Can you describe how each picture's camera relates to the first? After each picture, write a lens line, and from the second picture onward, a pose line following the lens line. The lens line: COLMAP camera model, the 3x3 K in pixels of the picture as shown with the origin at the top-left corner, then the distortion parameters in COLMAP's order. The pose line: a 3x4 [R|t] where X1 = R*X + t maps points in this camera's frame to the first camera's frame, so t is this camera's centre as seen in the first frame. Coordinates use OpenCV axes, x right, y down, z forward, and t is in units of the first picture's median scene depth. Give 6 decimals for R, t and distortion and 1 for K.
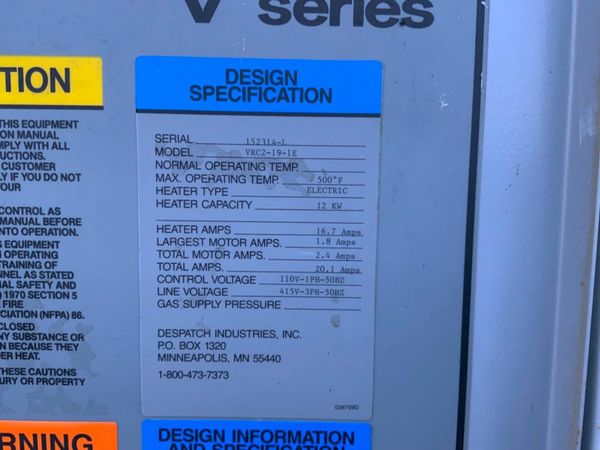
lens RADIAL K [[494.5, 0, 300.0], [0, 494.5, 225.0], [0, 0, 1]] dist [0.073500, -0.123043]
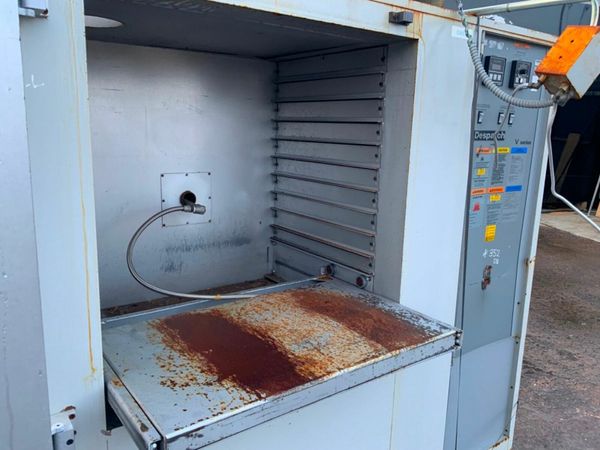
lens RADIAL K [[494.5, 0, 300.0], [0, 494.5, 225.0], [0, 0, 1]] dist [0.073500, -0.123043]
pose [[0.843008, -0.099751, 0.528572, -8.447410], [0.033518, 0.990487, 0.133464, -0.260600], [-0.536856, -0.094795, 0.838331, -4.720451]]
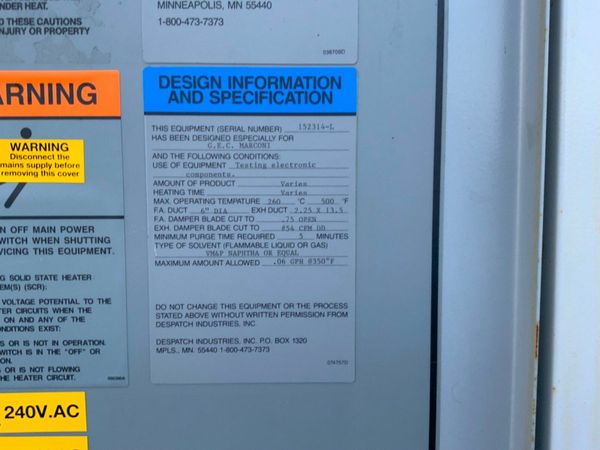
lens RADIAL K [[509.4, 0, 300.0], [0, 509.4, 225.0], [0, 0, 1]] dist [-0.009177, -0.042487]
pose [[0.998803, -0.024423, 0.042371, -0.034995], [0.025181, 0.999530, -0.017455, 0.753605], [-0.041925, 0.018501, 0.998949, -0.094610]]
